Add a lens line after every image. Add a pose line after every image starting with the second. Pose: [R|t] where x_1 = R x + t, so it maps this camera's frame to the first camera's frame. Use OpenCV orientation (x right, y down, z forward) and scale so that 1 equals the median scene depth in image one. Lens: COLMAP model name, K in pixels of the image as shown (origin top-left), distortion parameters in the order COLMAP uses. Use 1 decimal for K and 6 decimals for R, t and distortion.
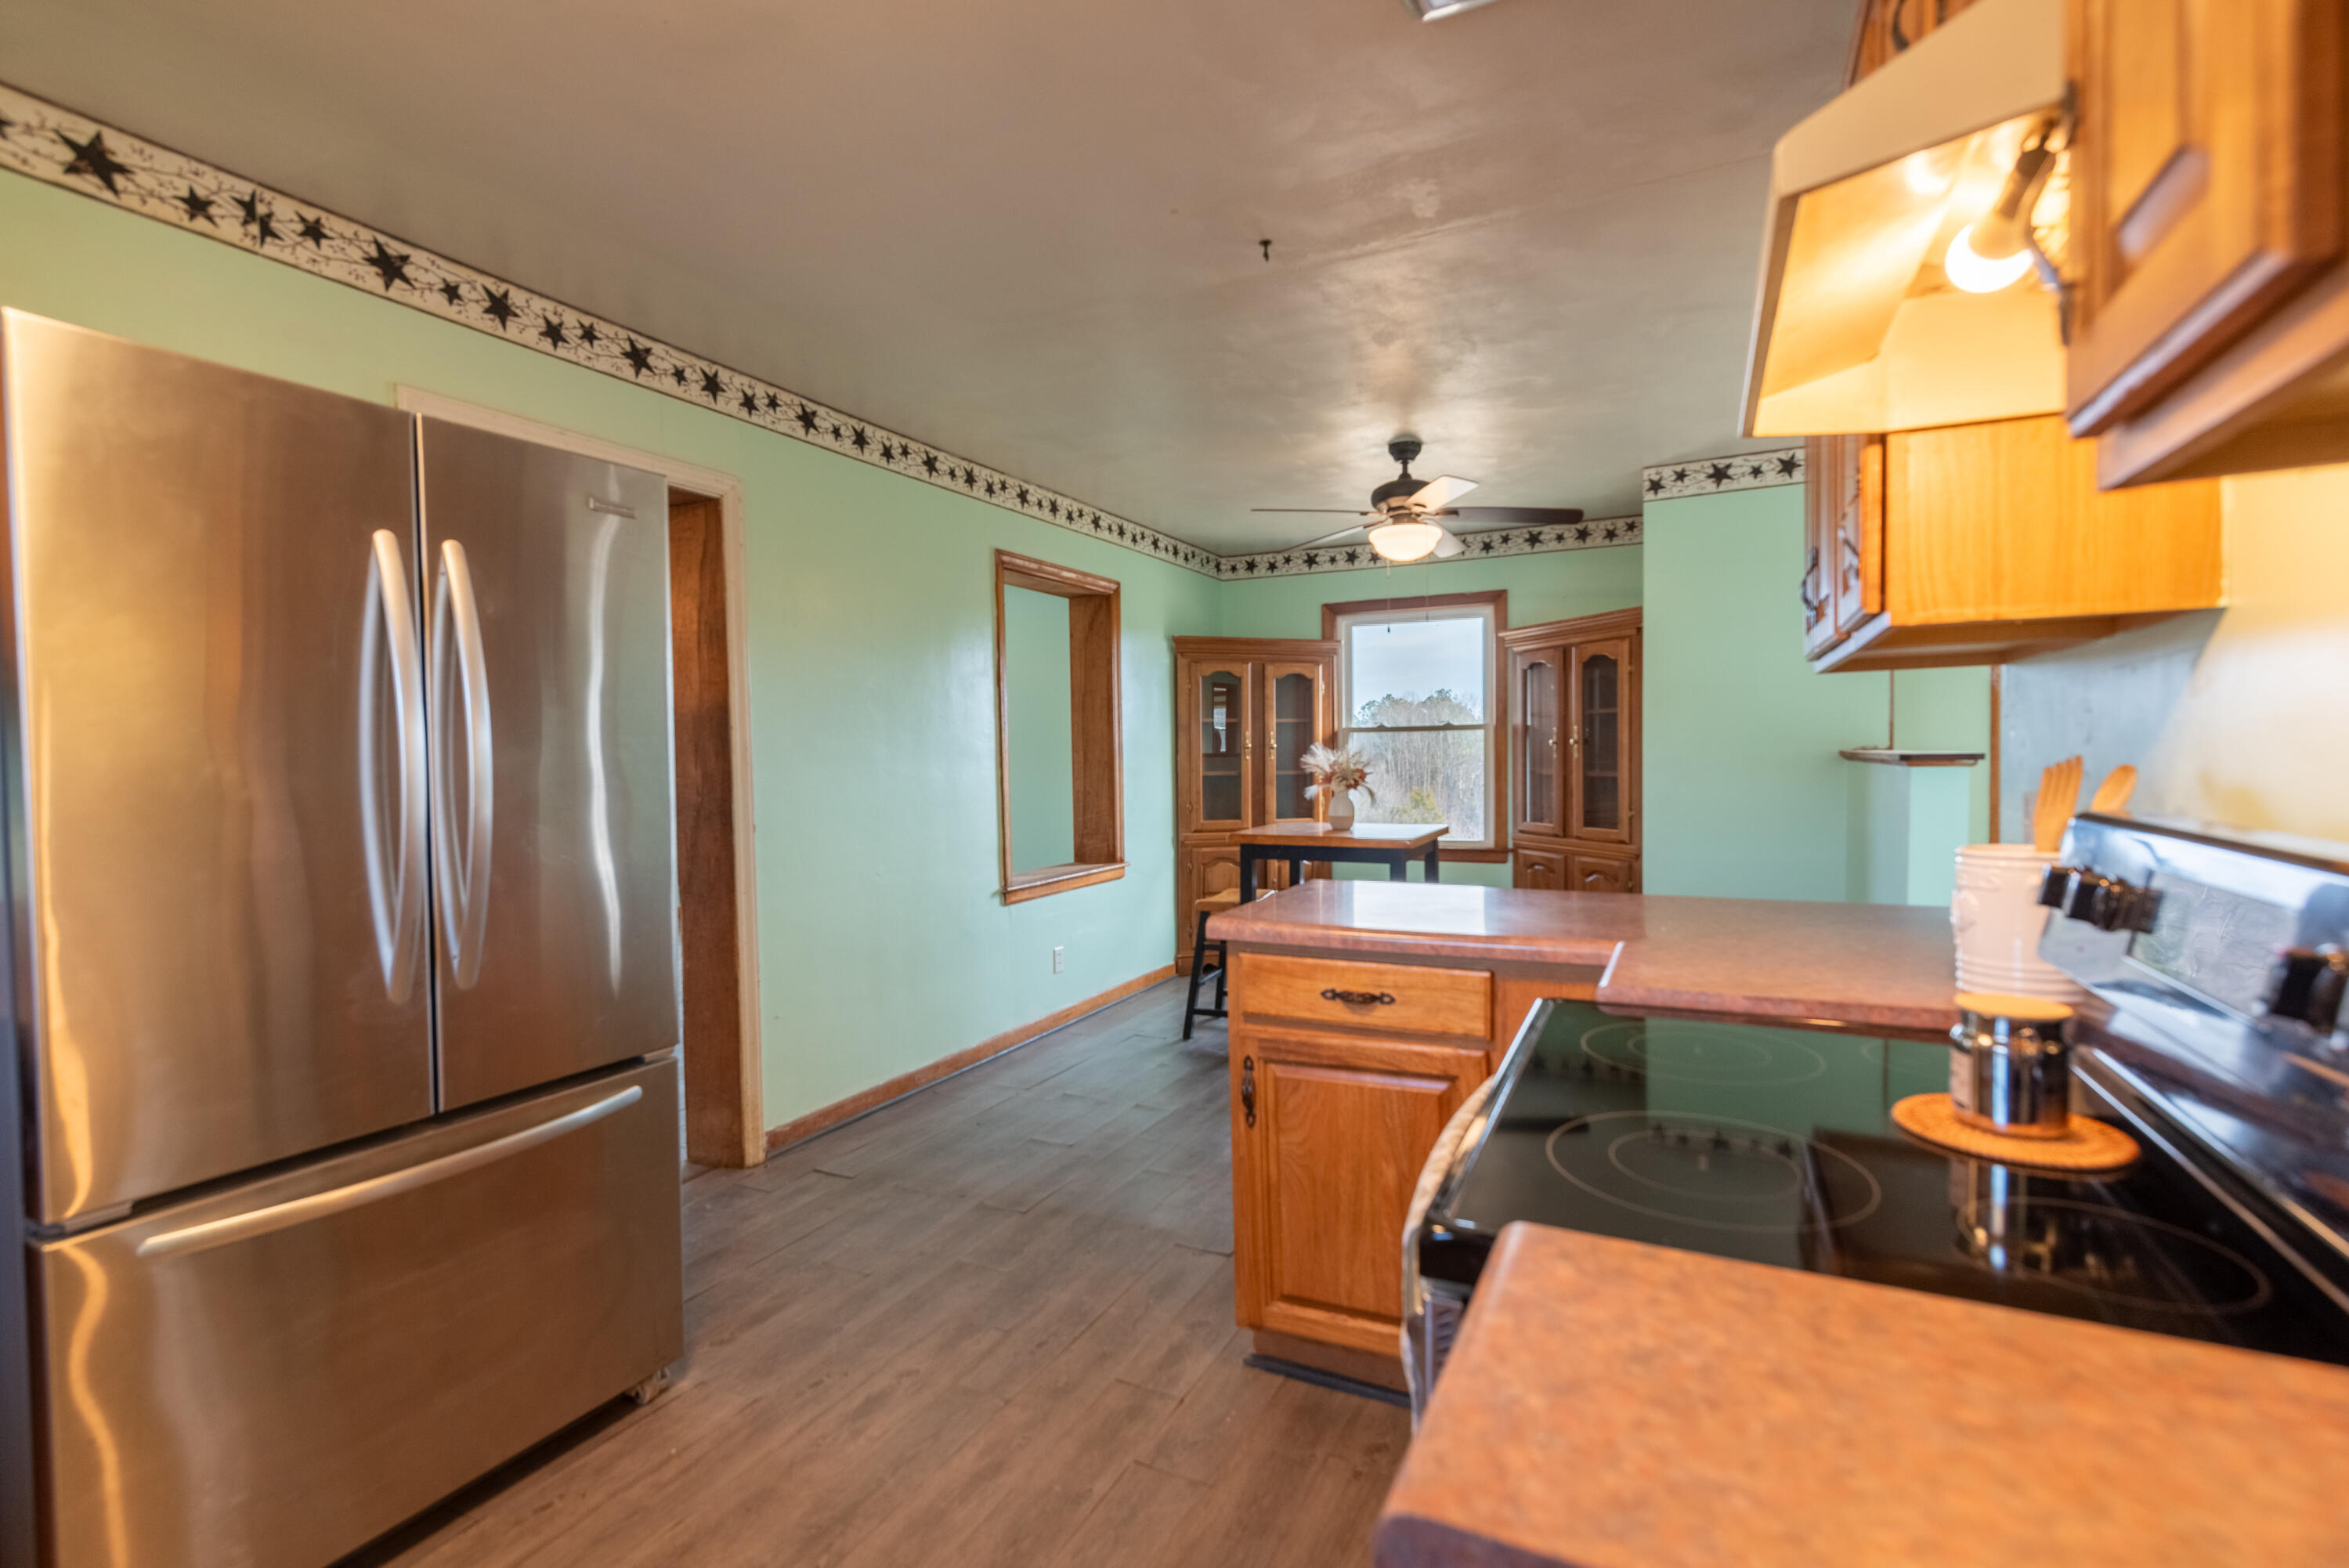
lens RADIAL K [[1064.7, 0, 1172.3], [0, 1064.7, 789.8], [0, 0, 1]] dist [0.011844, -0.000362]
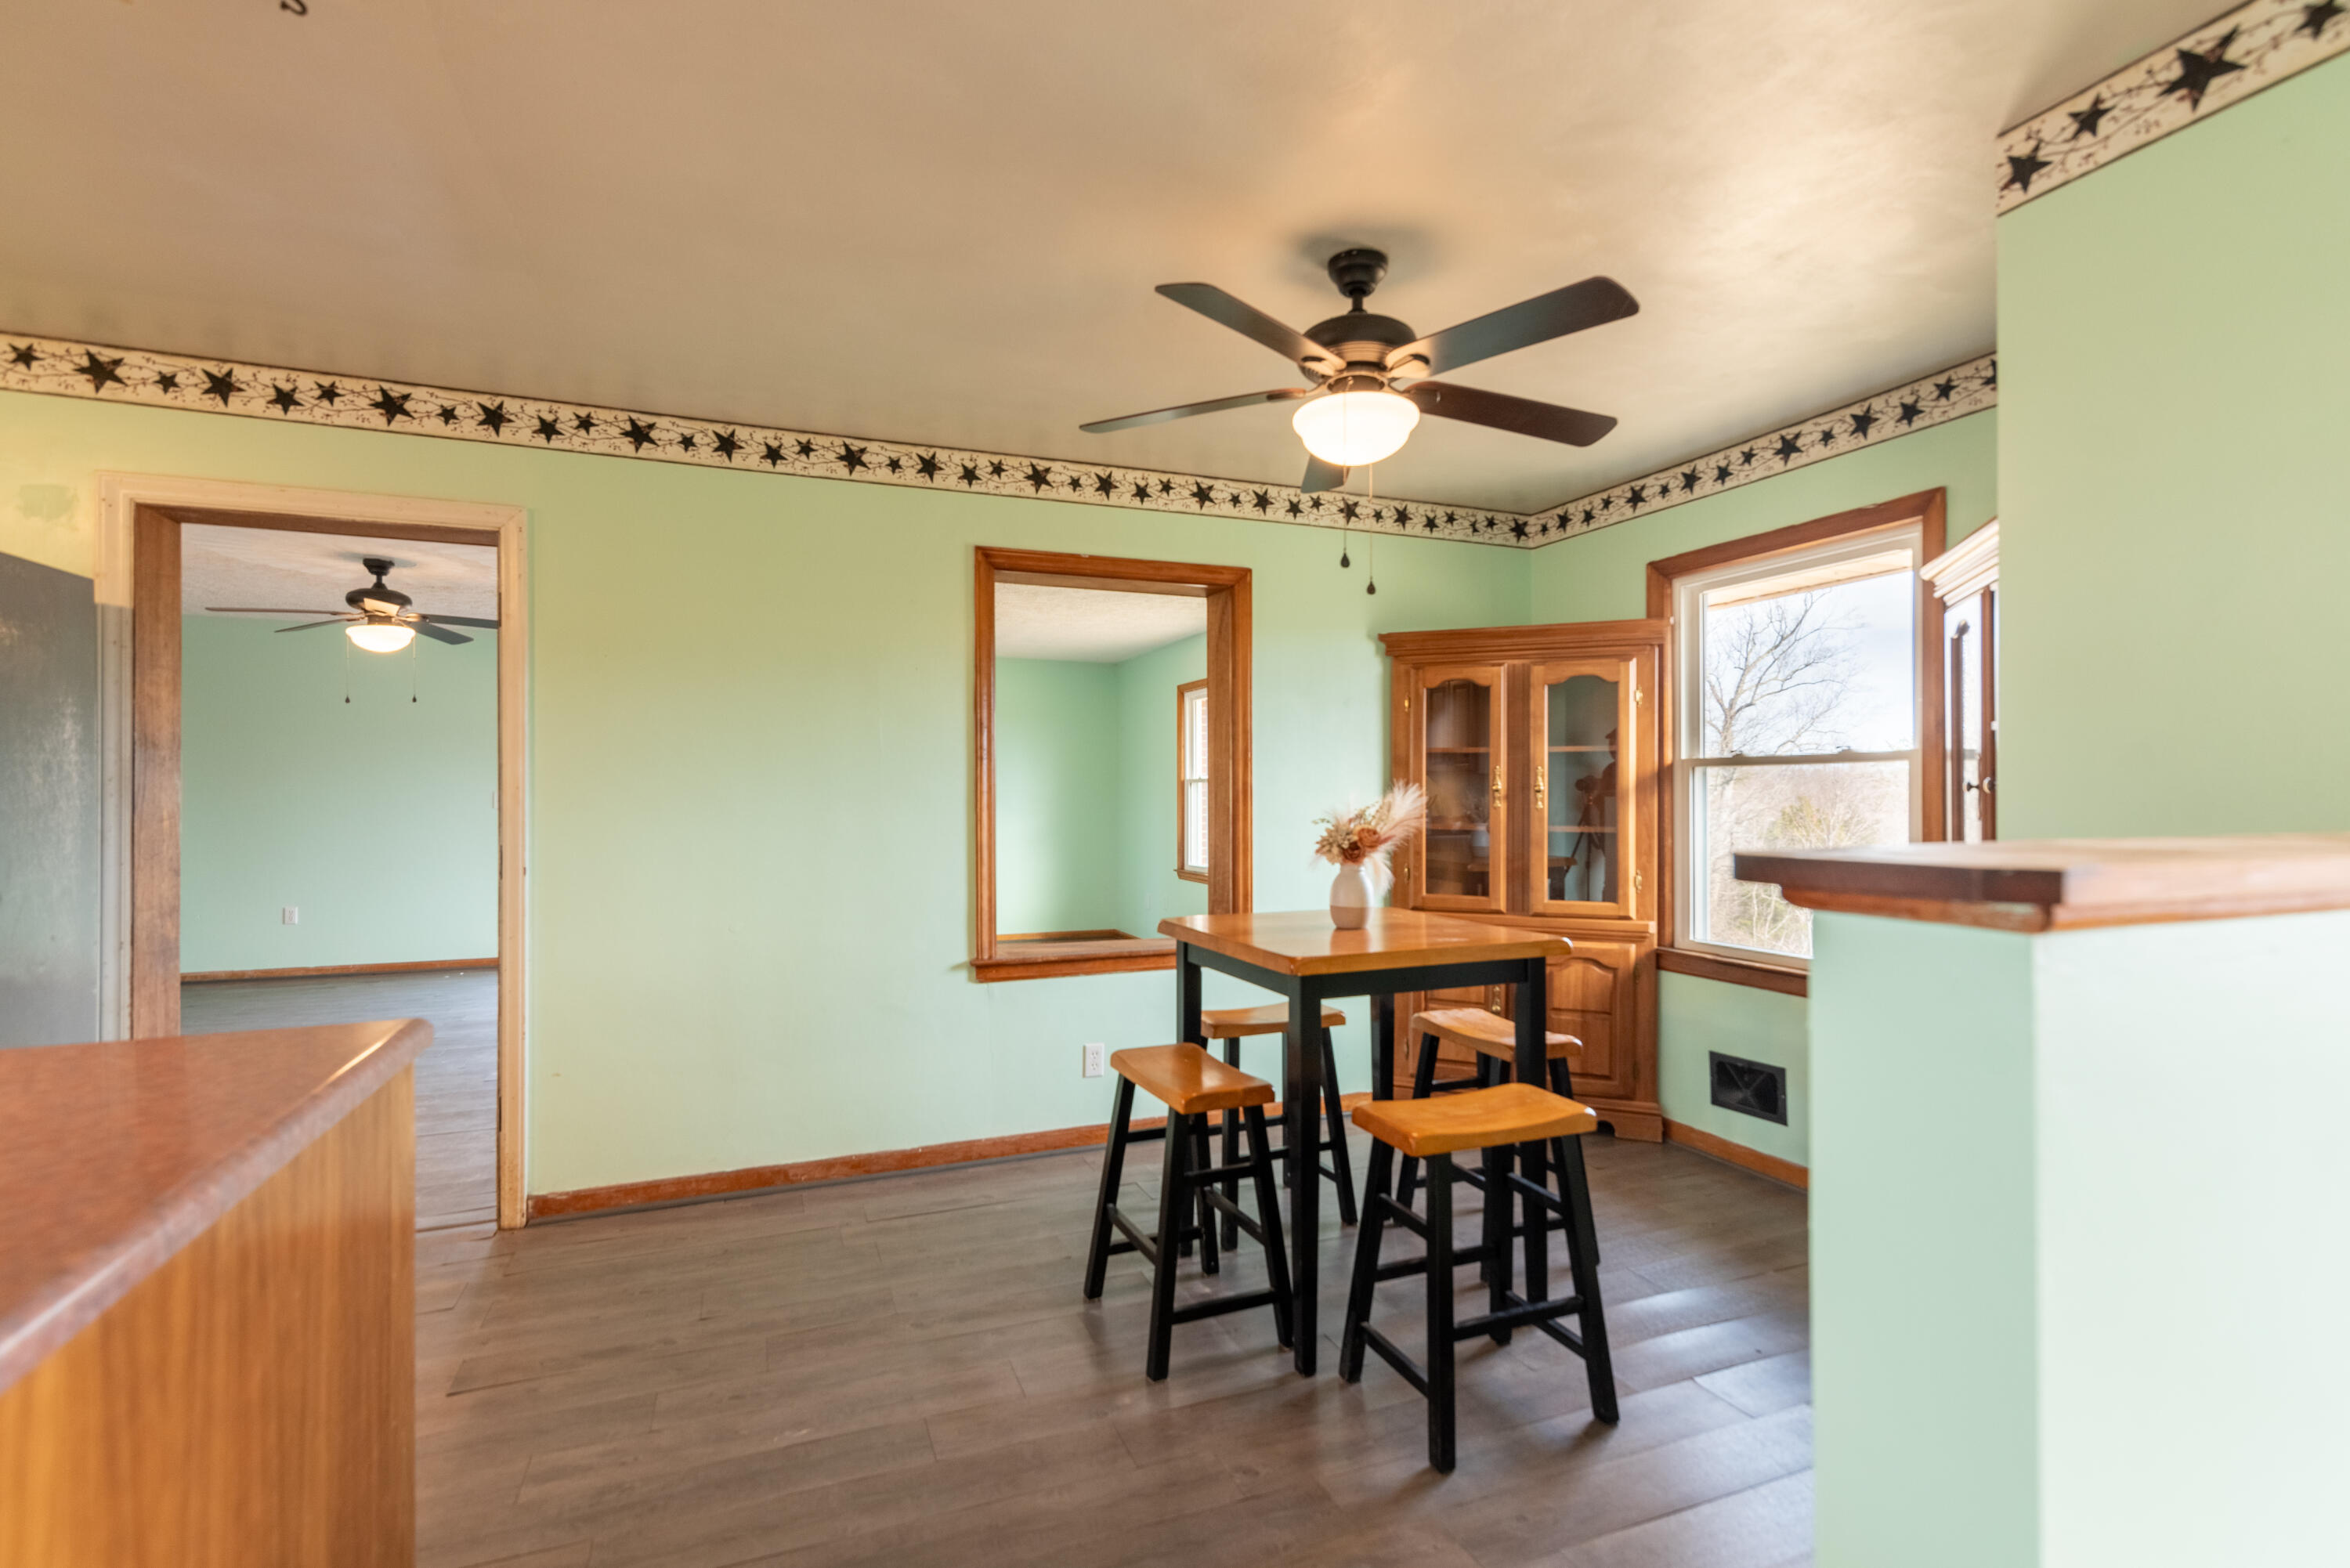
lens RADIAL K [[1065.1, 0, 1172.8], [0, 1065.1, 789.8], [0, 0, 1]] dist [0.011844, -0.000362]
pose [[0.749620, 0.009957, -0.661794, 0.417185], [-0.031868, 0.999270, -0.021061, -0.021487], [0.661101, 0.036878, 0.749390, 0.412806]]
